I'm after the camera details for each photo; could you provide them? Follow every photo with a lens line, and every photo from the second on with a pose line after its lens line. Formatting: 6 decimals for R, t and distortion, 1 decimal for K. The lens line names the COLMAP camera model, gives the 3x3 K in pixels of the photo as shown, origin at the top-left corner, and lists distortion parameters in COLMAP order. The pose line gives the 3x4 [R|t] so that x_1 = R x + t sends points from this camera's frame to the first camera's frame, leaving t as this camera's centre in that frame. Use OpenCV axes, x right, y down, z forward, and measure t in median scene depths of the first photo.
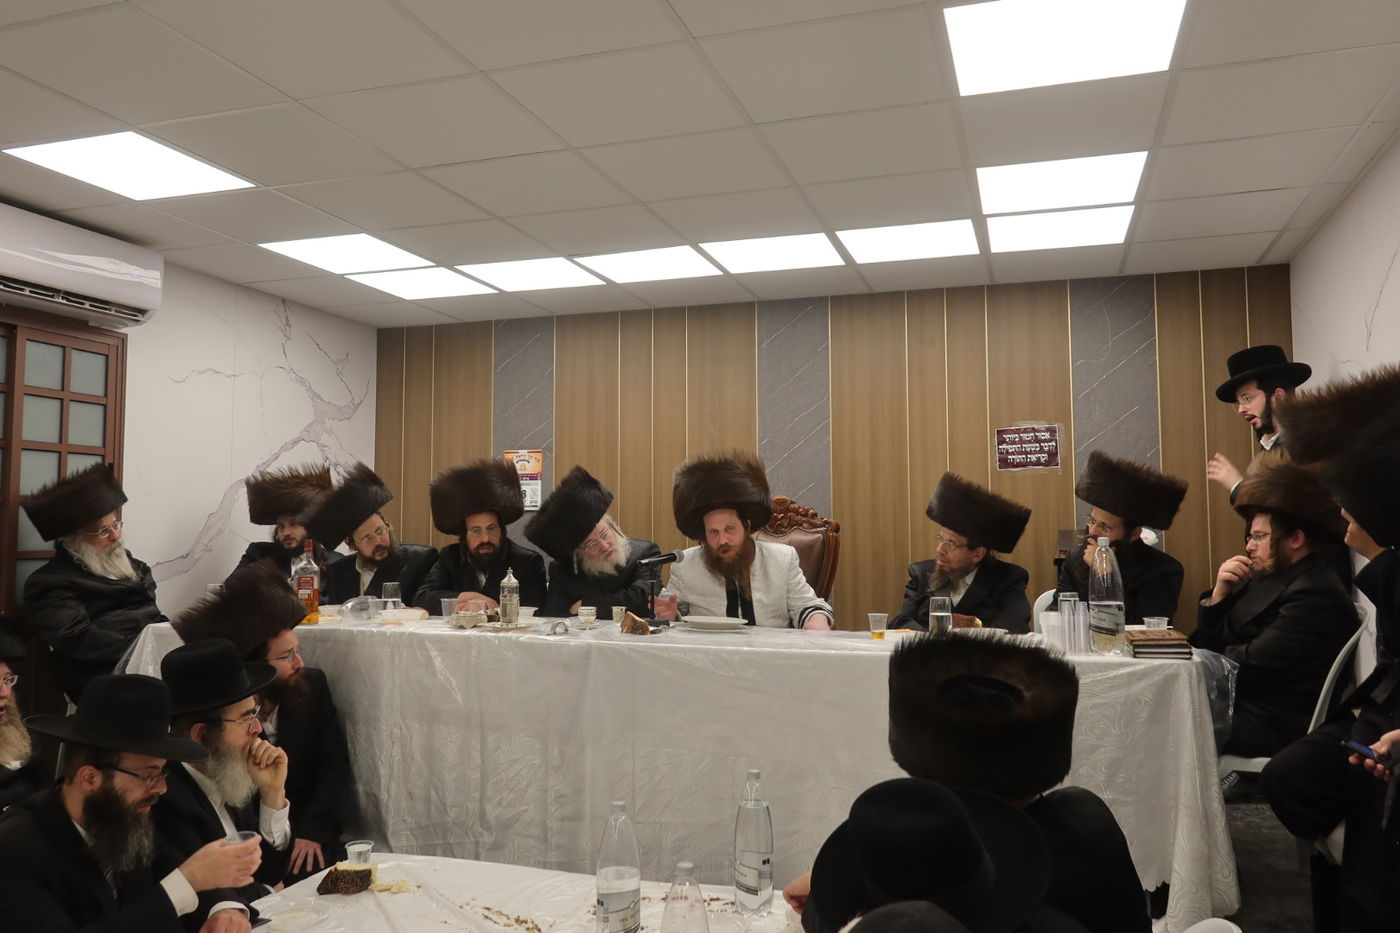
lens RADIAL K [[1124.9, 0, 693.0], [0, 1124.9, 467.7], [0, 0, 1]] dist [0.016329, -0.020969]
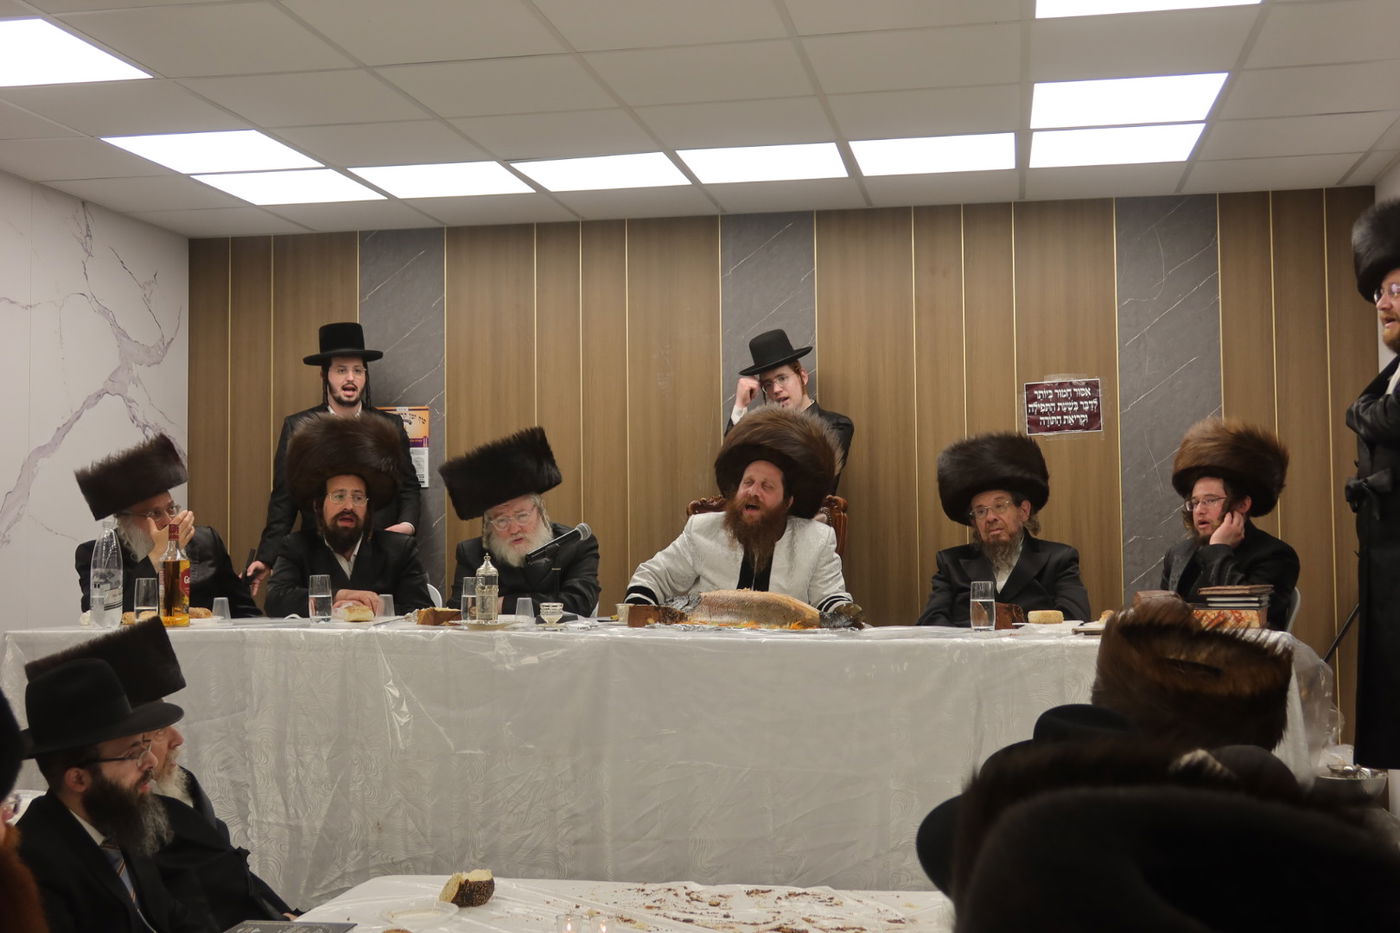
lens RADIAL K [[1765.8, 0, 699.5], [0, 1765.8, 465.5], [0, 0, 1]] dist [0.037979, 0.000000]
pose [[0.991475, -0.001445, 0.130290, -0.125343], [-0.001466, 0.999751, 0.022250, -0.003724], [-0.130290, -0.022252, 0.991226, -0.218303]]
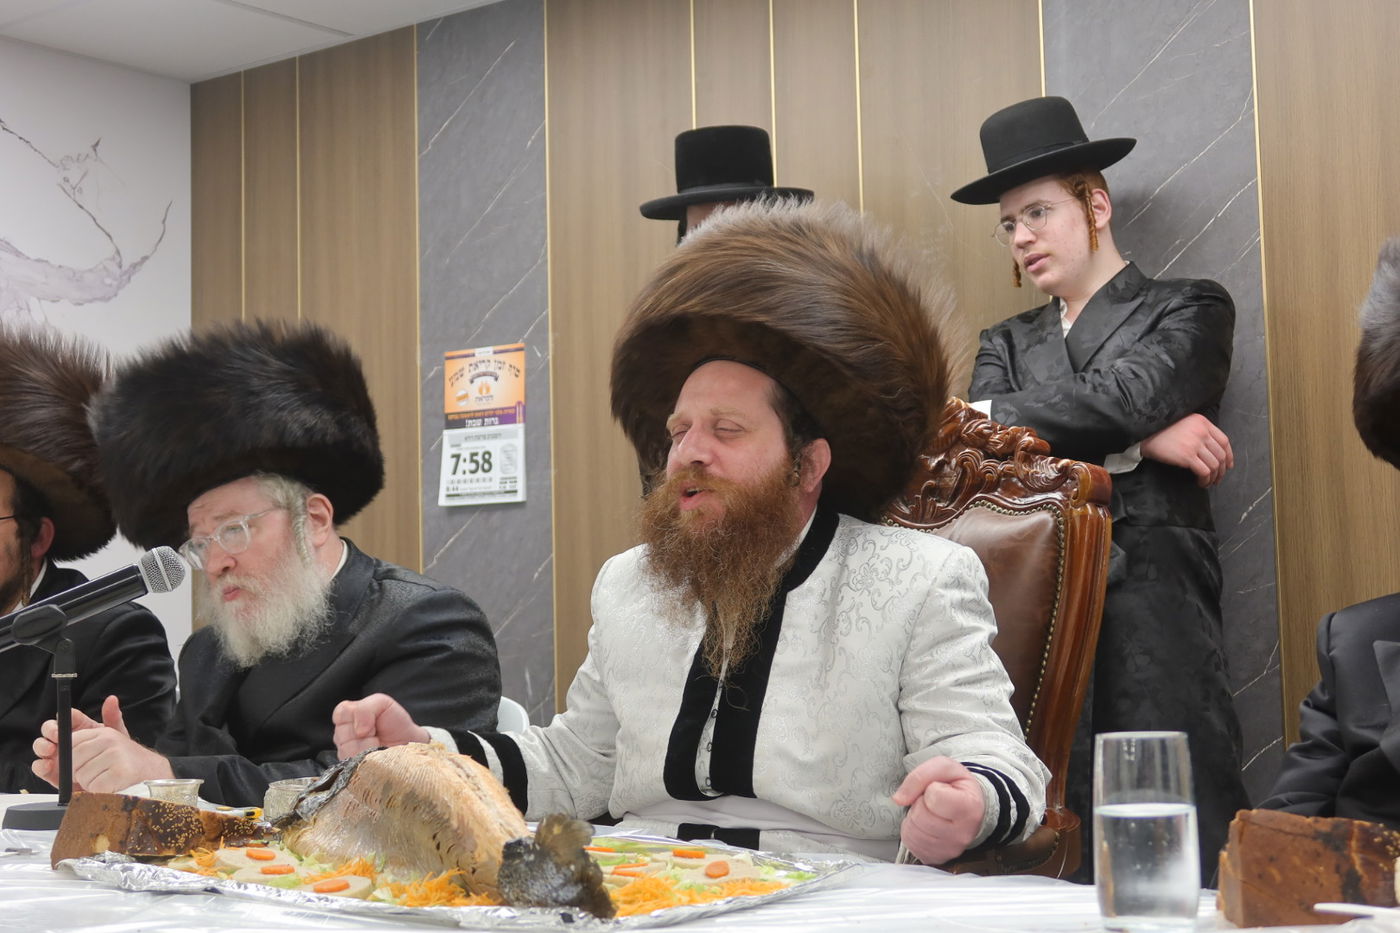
lens RADIAL K [[2117.7, 0, 680.2], [0, 2117.7, 445.6], [0, 0, 1]] dist [0.004047, 0.000000]
pose [[0.941876, -0.046773, -0.332689, 0.174383], [0.041215, 0.998868, -0.023748, 0.043422], [0.333423, 0.008656, 0.942738, 0.395017]]
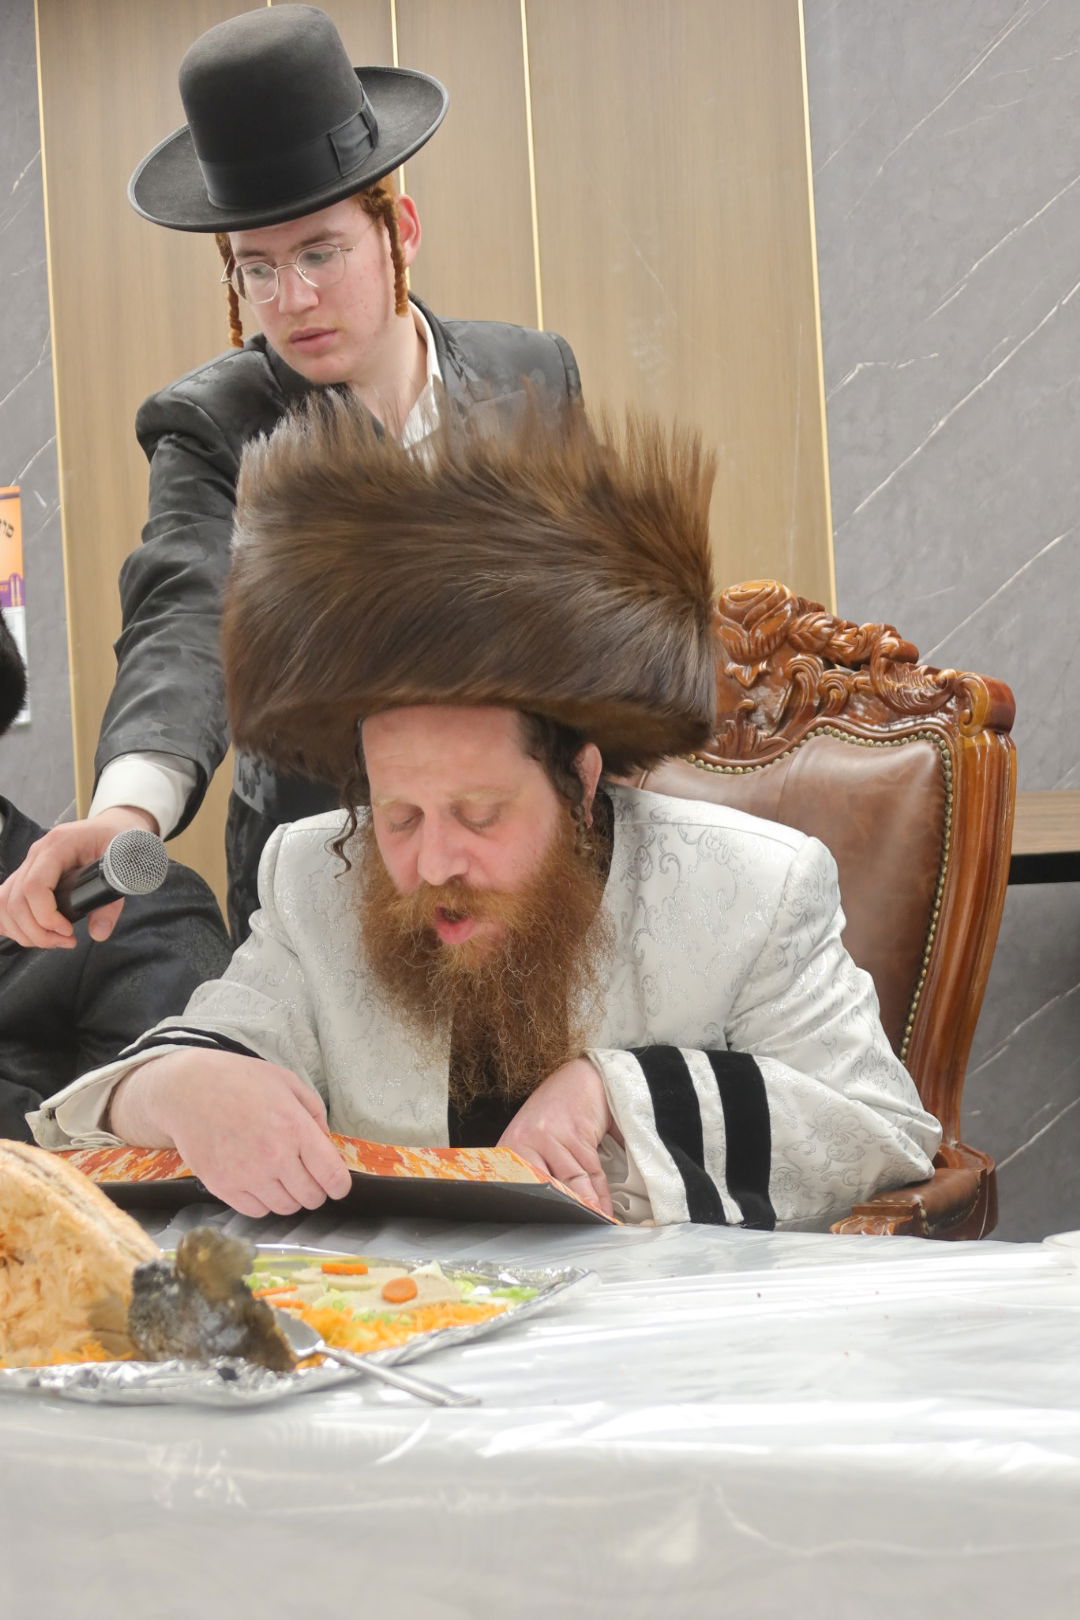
lens RADIAL K [[3259.5, 0, 524.2], [0, 3259.5, 814.9], [0, 0, 1]] dist [0.041365, 0.000000]
pose [[0.980235, -0.052334, -0.190792, 0.131901], [0.063375, 0.996622, 0.052232, 0.030767], [0.187414, -0.063291, 0.980240, 0.336619]]
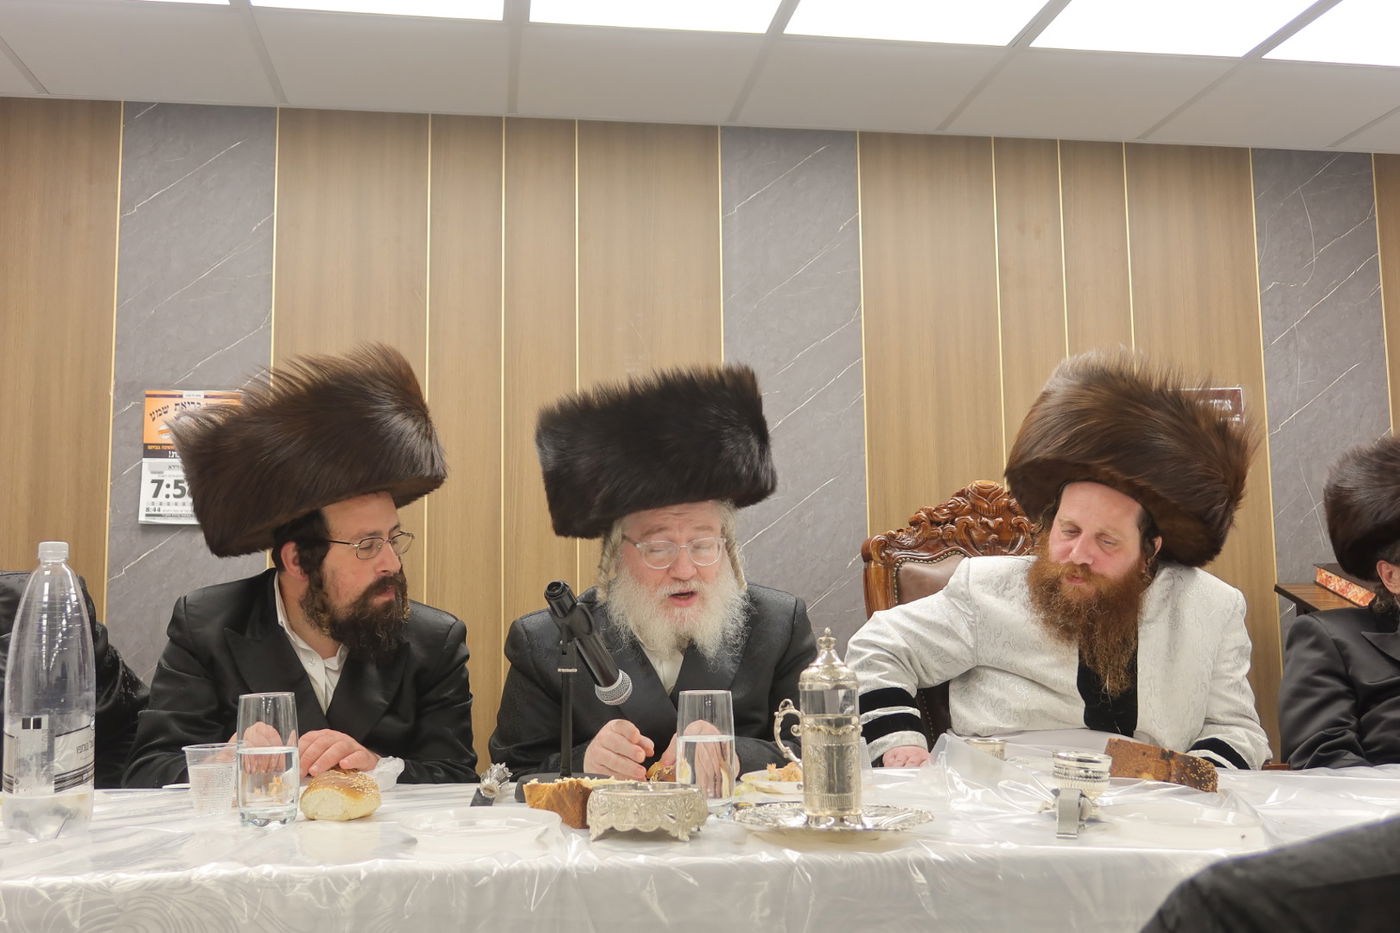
lens RADIAL K [[1383.5, 0, 687.3], [0, 1383.5, 467.1], [0, 0, 1]] dist [0.020373, 0.000000]
pose [[0.894909, 0.039835, 0.444468, -0.254243], [-0.017726, 0.998395, -0.053789, 0.047095], [-0.445897, 0.040258, 0.894178, 0.483857]]
